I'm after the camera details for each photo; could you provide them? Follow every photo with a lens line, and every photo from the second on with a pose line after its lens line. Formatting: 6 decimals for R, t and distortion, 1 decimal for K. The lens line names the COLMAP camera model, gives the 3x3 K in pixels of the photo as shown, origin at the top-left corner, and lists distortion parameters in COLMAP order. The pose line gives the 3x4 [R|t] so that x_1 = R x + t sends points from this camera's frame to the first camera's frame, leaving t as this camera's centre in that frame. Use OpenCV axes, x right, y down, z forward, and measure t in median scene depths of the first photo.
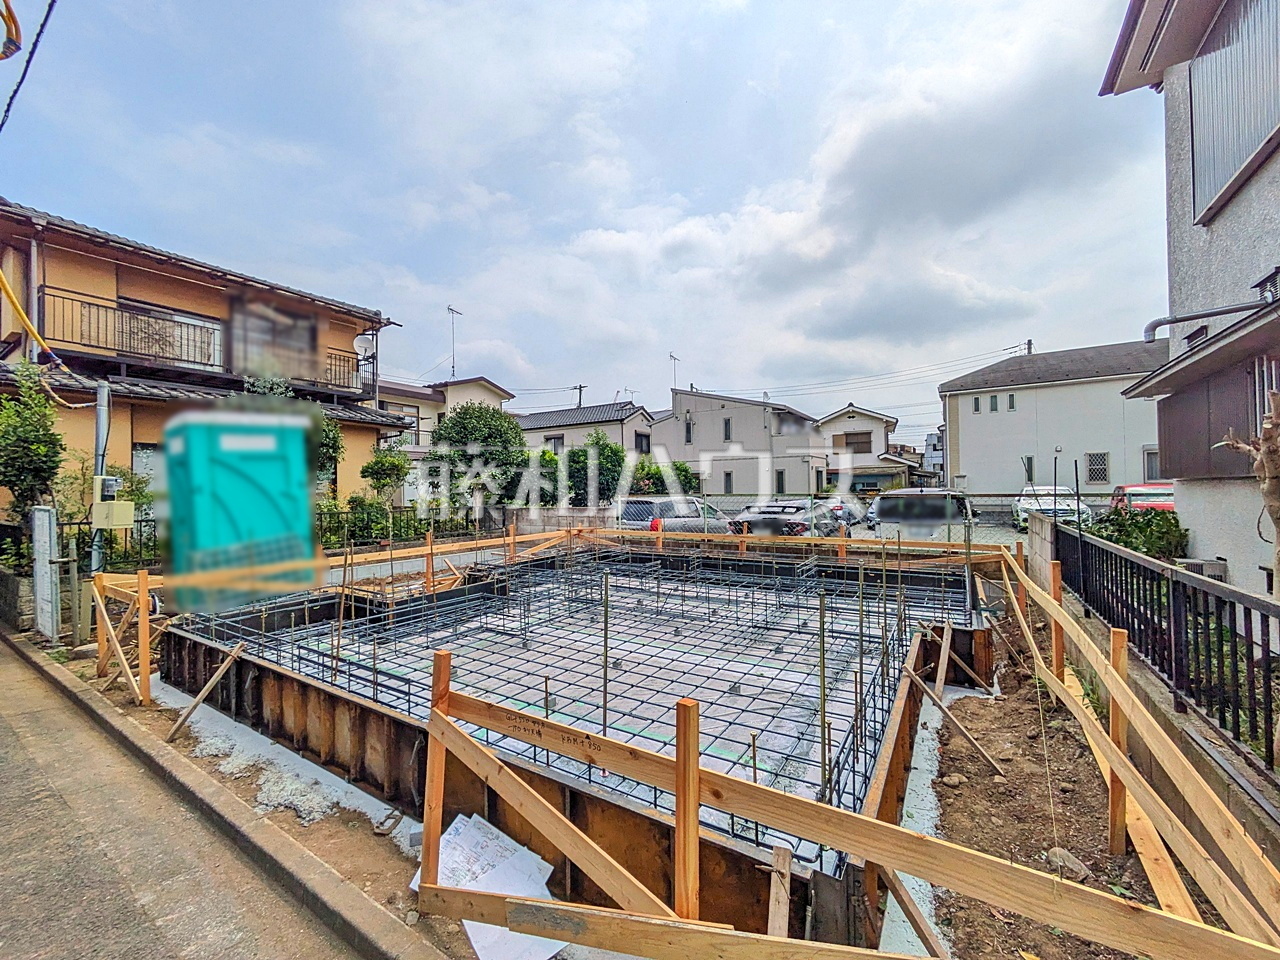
lens RADIAL K [[508.0, 0, 638.3], [0, 508.0, 481.5], [0, 0, 1]] dist [0.000824, 0.001316]
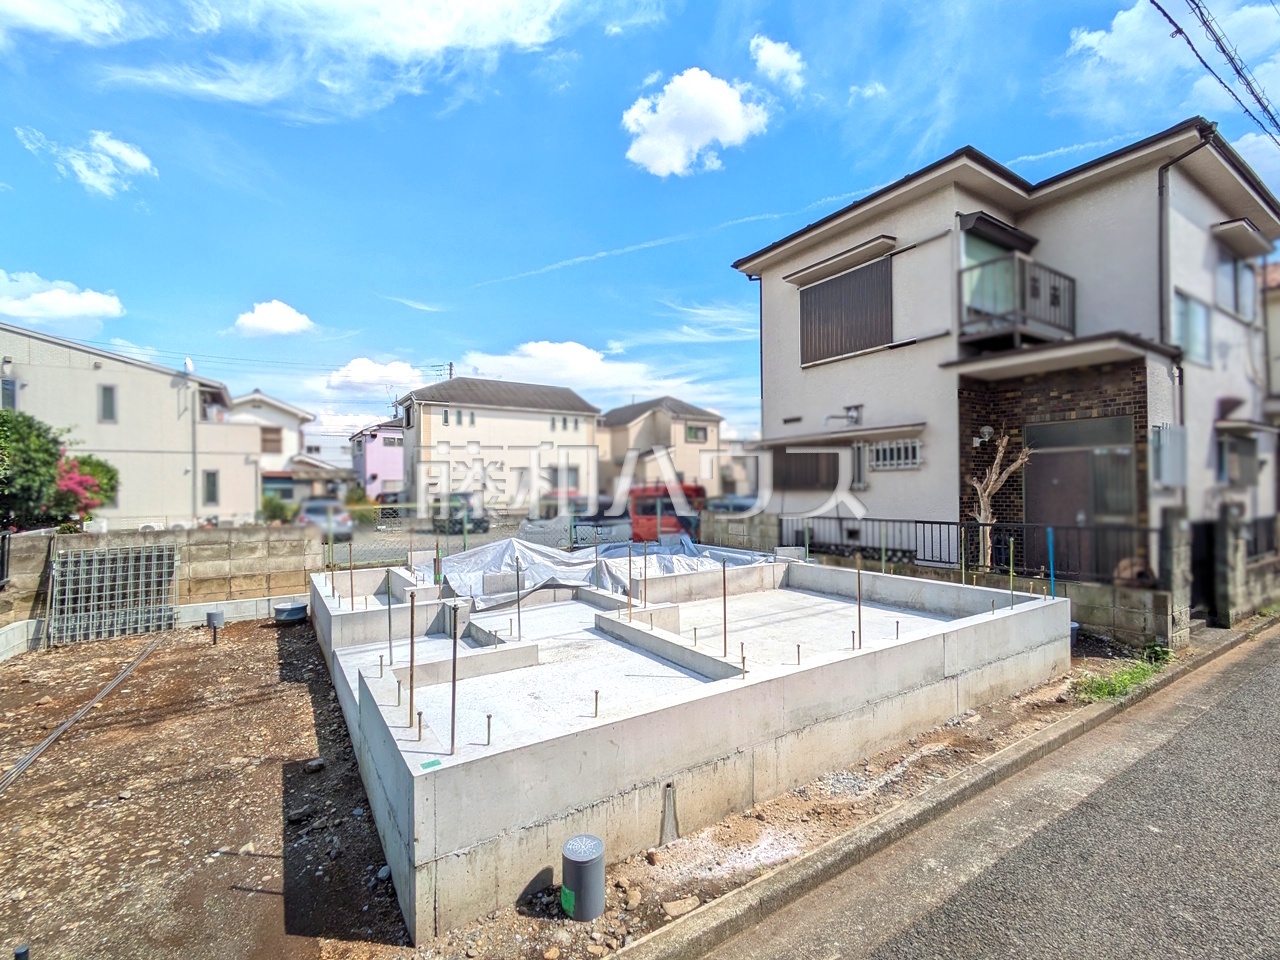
lens RADIAL K [[572.2, 0, 640.1], [0, 572.2, 486.2], [0, 0, 1]] dist [-0.000792, 0.001782]
pose [[0.412848, 0.012709, 0.910711, -0.331017], [-0.010747, 0.999901, -0.009082, 0.001293], [-0.910737, -0.006038, 0.412944, 0.165980]]
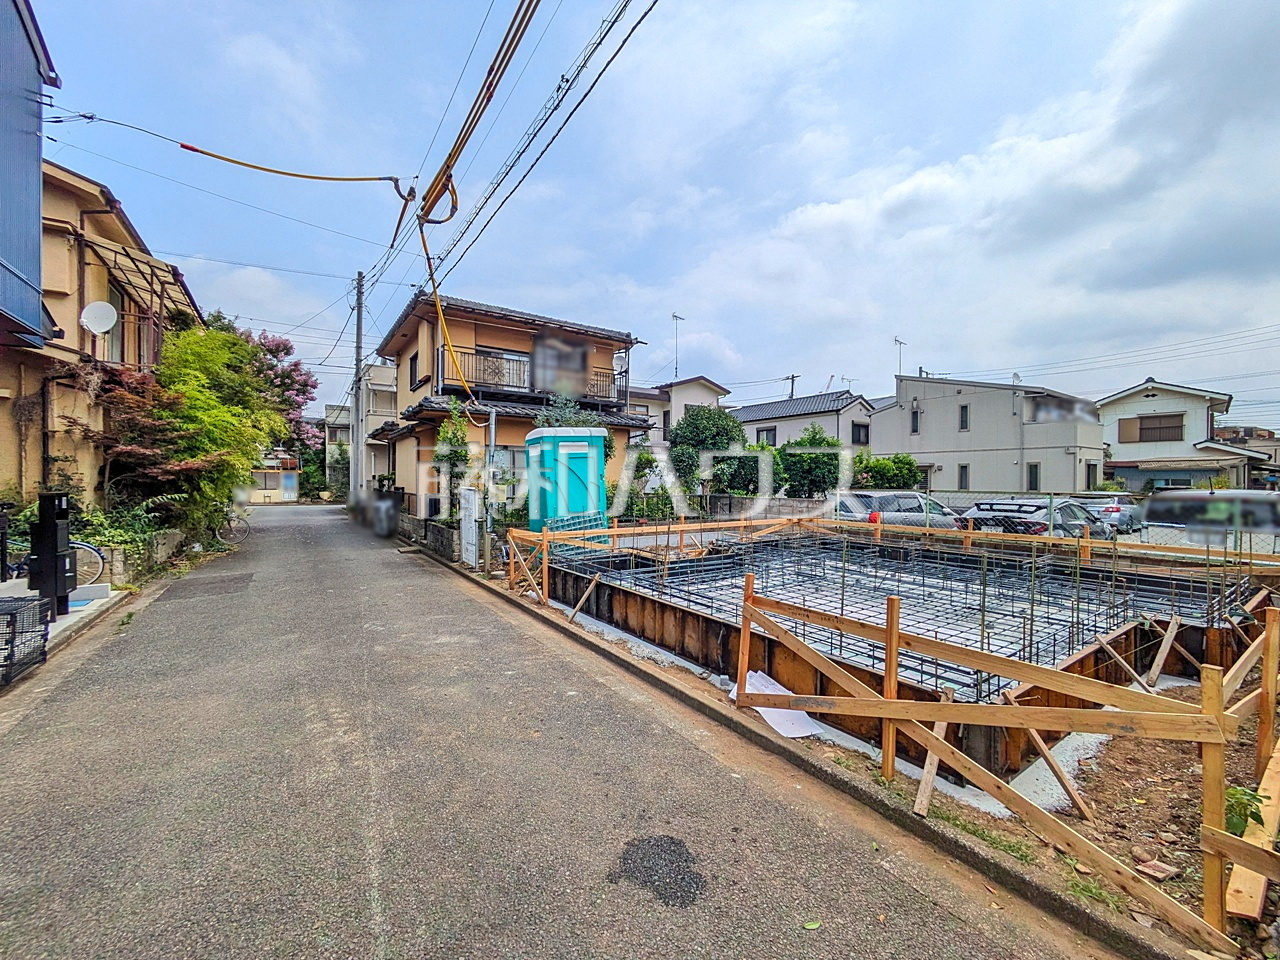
lens RADIAL K [[508.0, 0, 637.5], [0, 508.0, 478.6], [0, 0, 1]] dist [0.000824, 0.001316]
pose [[0.920325, 0.018117, -0.390735, -0.004533], [-0.012116, 0.999768, 0.017820, -0.004896], [0.390967, -0.011666, 0.920331, -0.099034]]
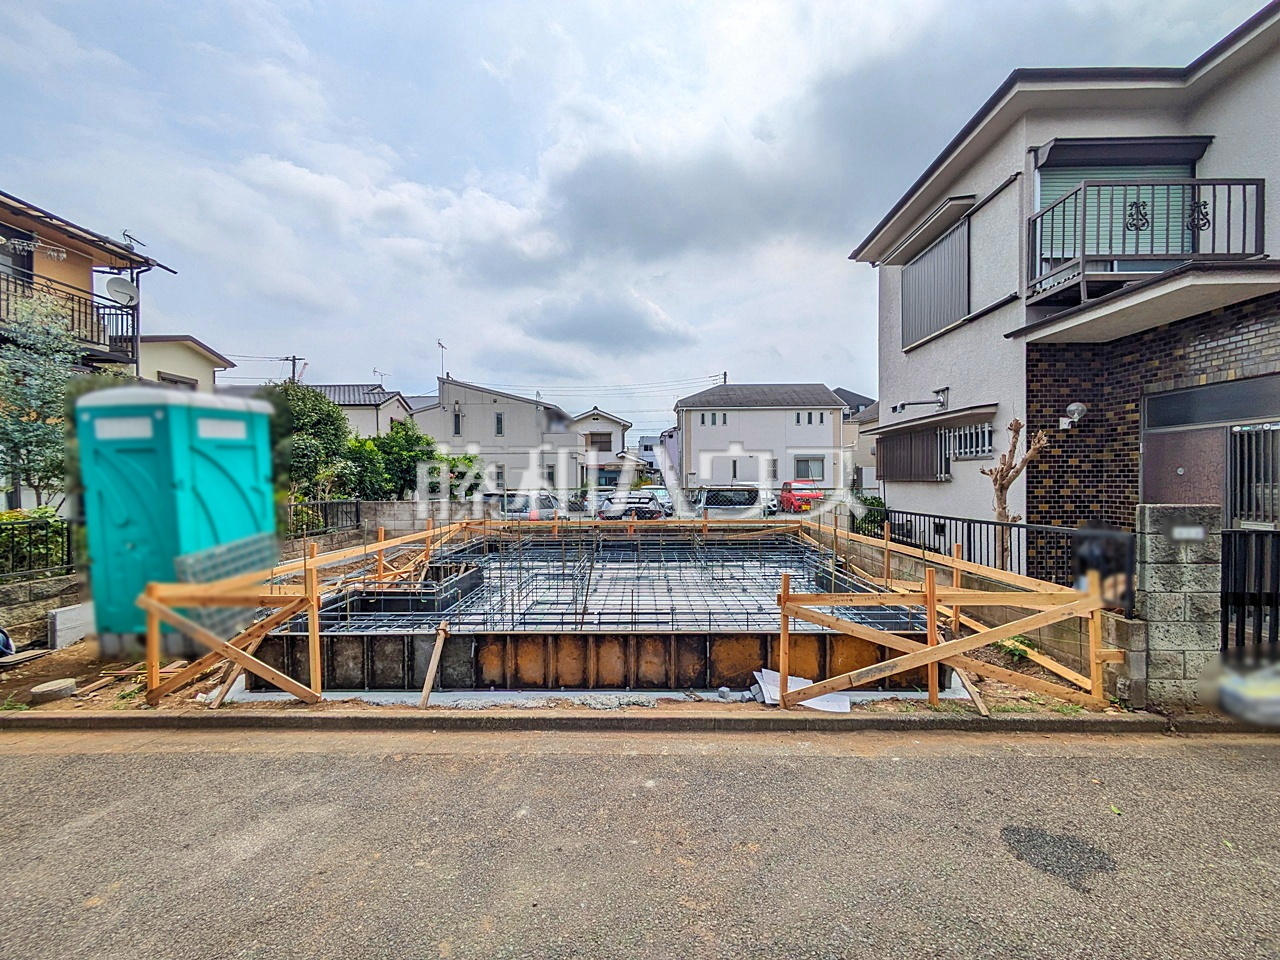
lens RADIAL K [[508.0, 0, 636.9], [0, 508.0, 485.4], [0, 0, 1]] dist [0.000824, 0.001316]
pose [[0.851520, 0.002678, 0.524316, -0.209053], [-0.014647, 0.999718, 0.018682, -0.002783], [-0.524118, -0.023588, 0.851319, -0.035746]]
